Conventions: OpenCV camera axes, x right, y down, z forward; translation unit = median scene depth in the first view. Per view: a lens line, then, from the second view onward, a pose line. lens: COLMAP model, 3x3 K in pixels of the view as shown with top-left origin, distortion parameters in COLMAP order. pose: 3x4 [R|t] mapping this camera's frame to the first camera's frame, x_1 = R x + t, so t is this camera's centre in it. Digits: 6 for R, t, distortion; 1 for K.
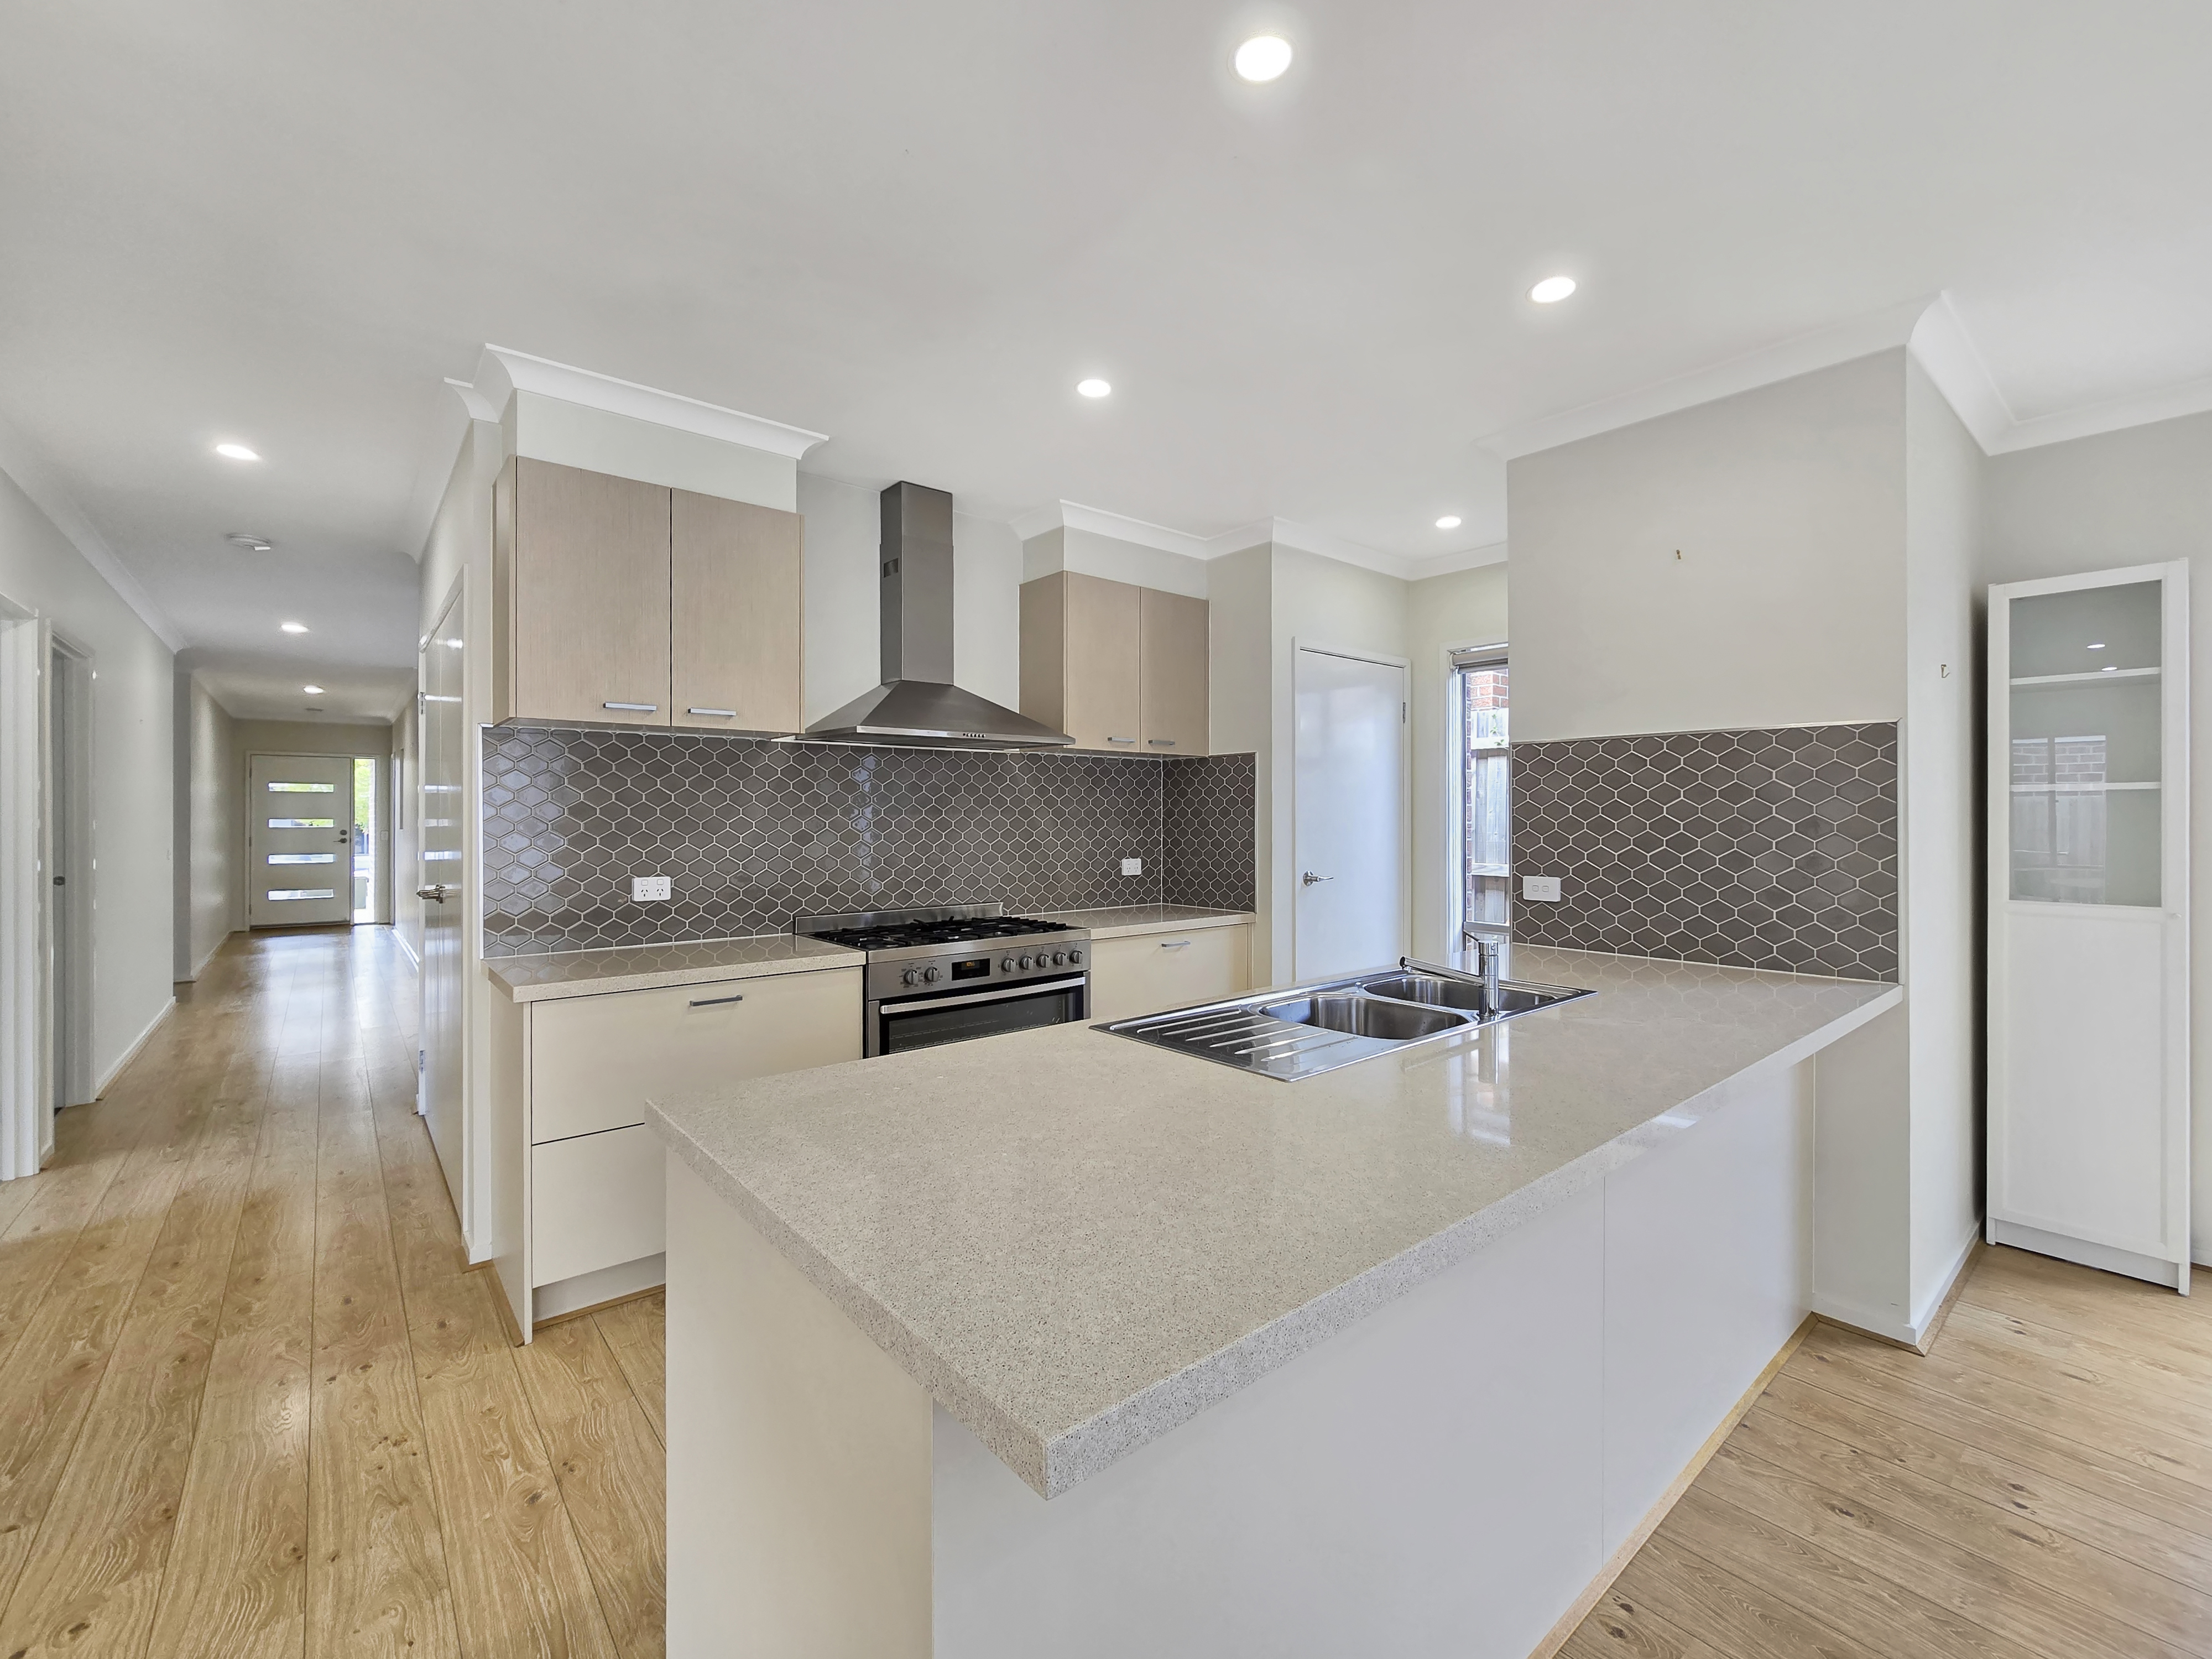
lens RADIAL K [[929.7, 0, 1095.3], [0, 929.7, 817.4], [0, 0, 1]] dist [-0.000657, 0.000167]
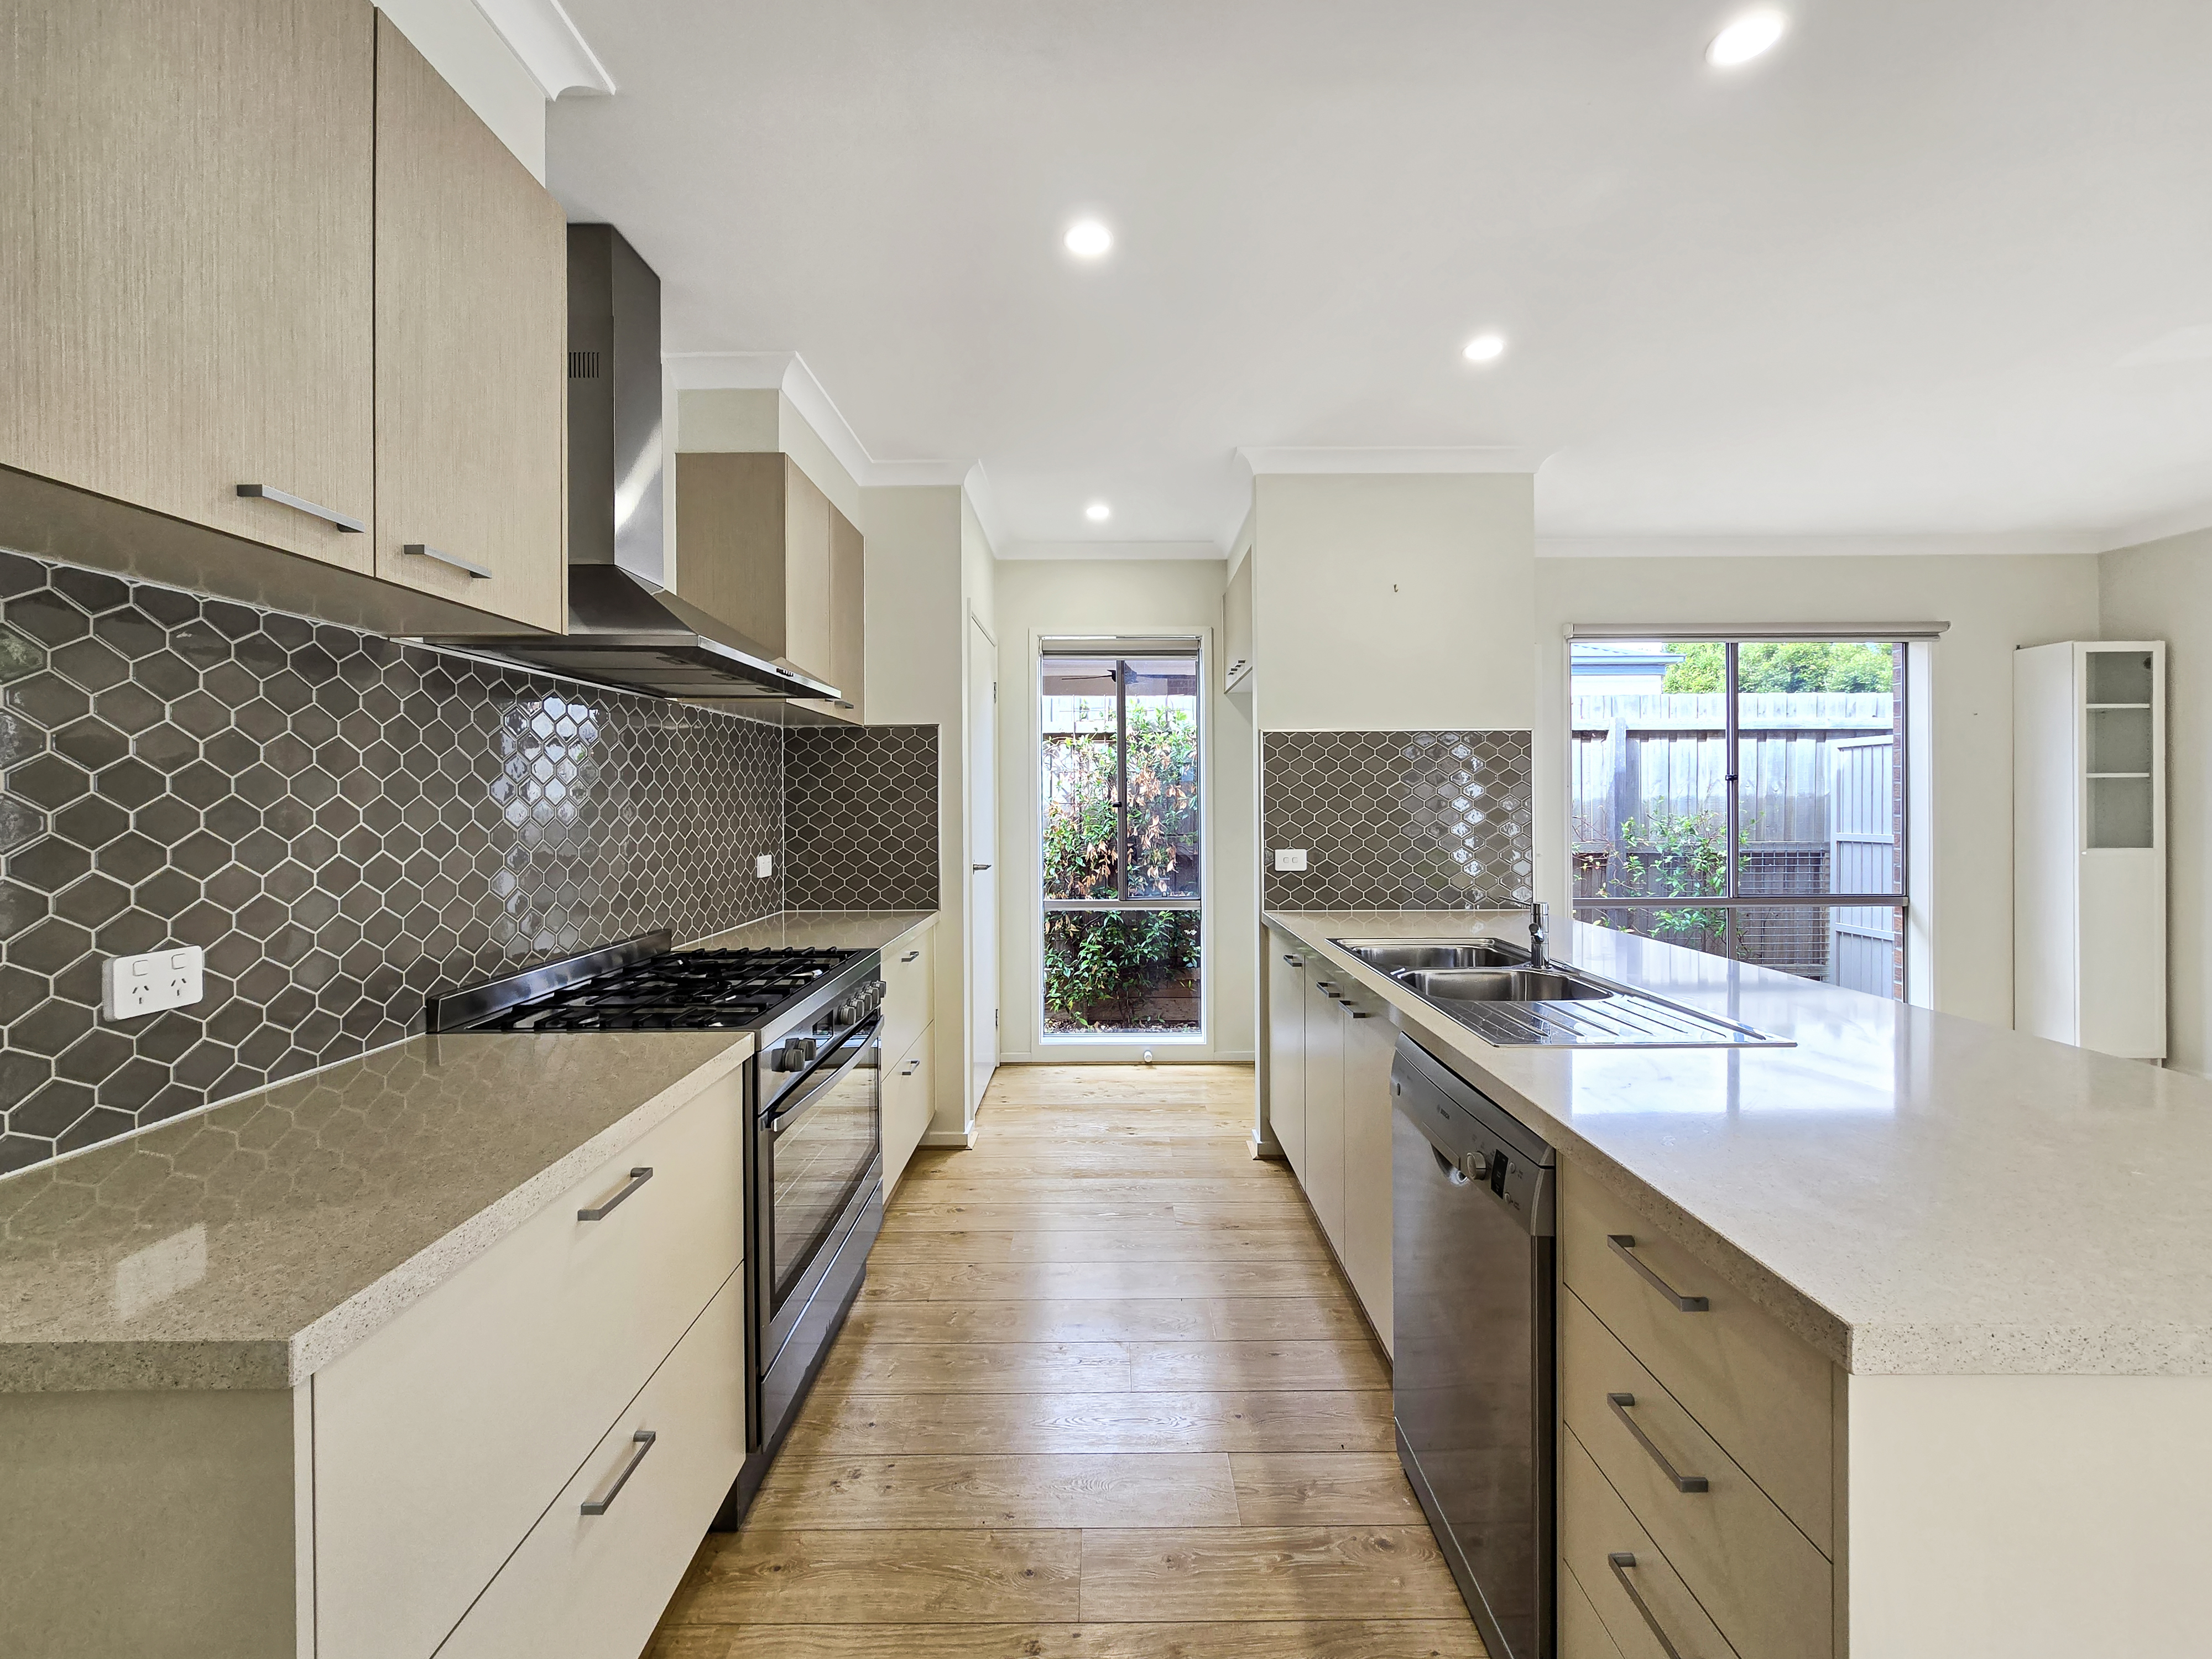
lens RADIAL K [[915.5, 0, 1101.7], [0, 915.5, 805.7], [0, 0, 1]] dist [-0.010542, 0.000085]
pose [[0.643012, -0.007562, 0.765819, -0.465798], [0.006472, 0.999969, 0.004440, 0.003469], [-0.765829, 0.002102, 0.643041, 0.410228]]
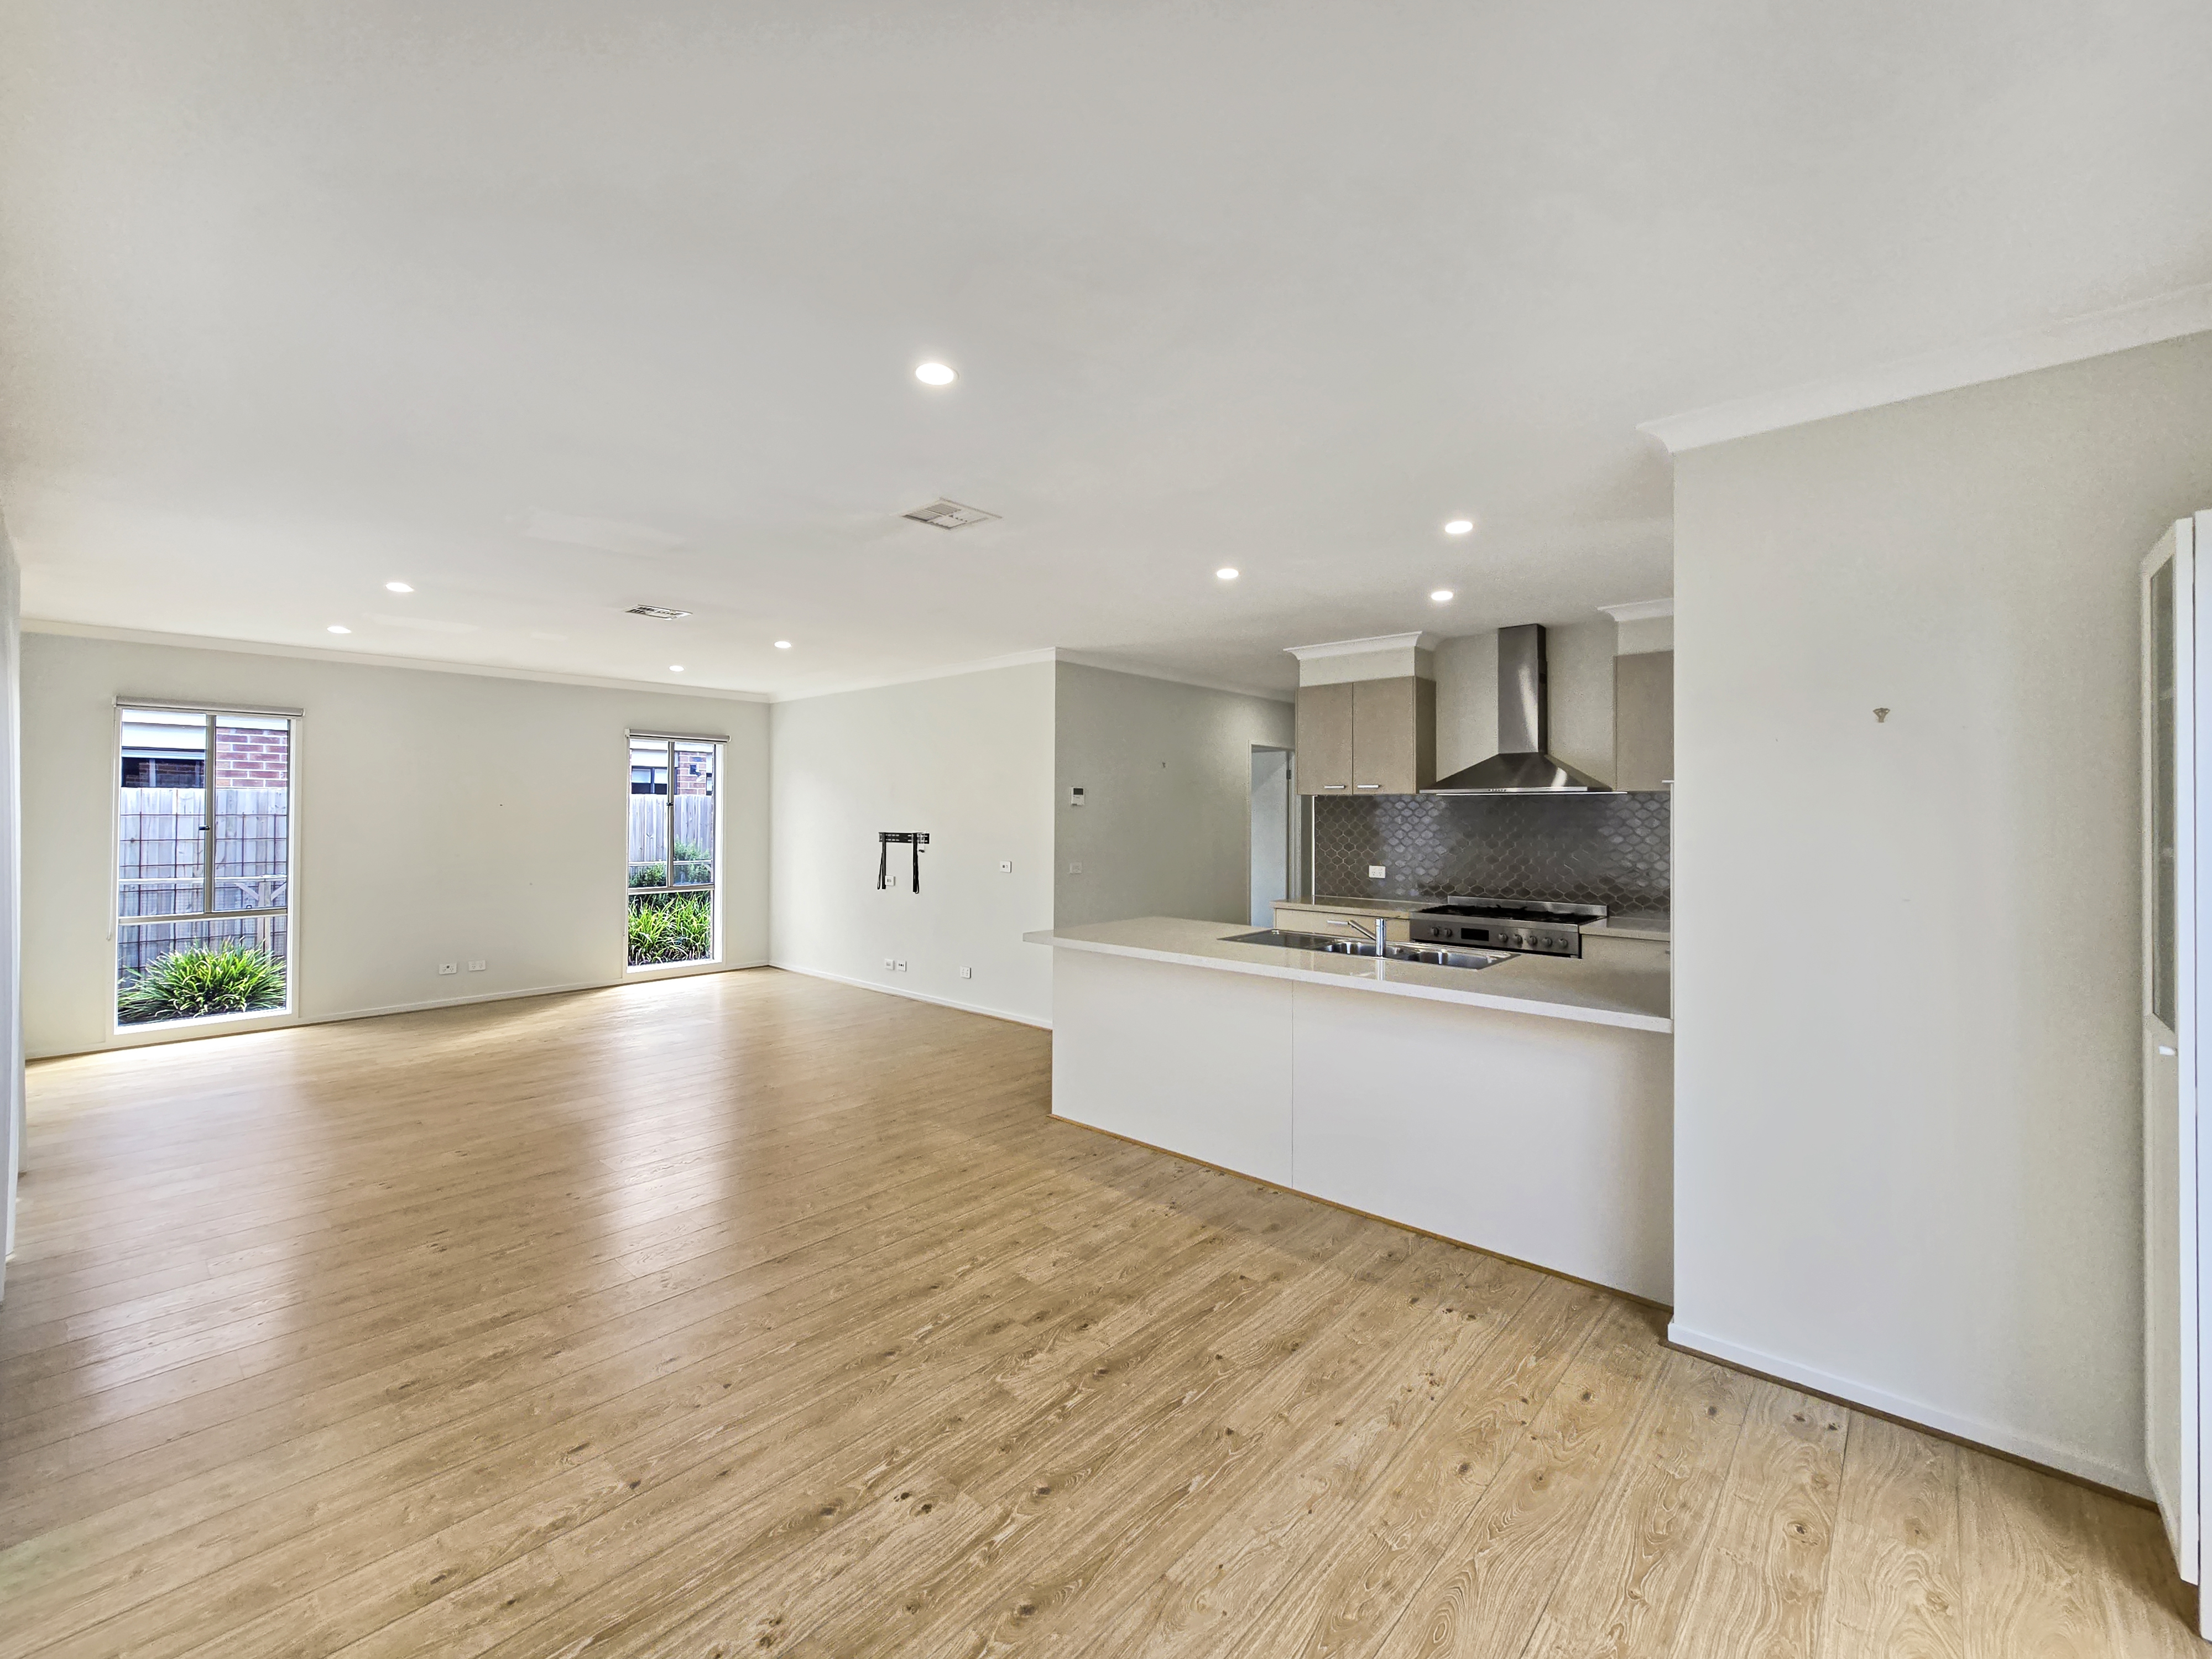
lens RADIAL K [[915.5, 0, 1101.7], [0, 915.5, 805.7], [0, 0, 1]] dist [-0.010542, 0.000085]
pose [[0.144056, -0.009121, -0.989528, 1.272845], [-0.007933, 0.999915, -0.010371, -0.037874], [0.989538, 0.009344, 0.143971, 0.111109]]
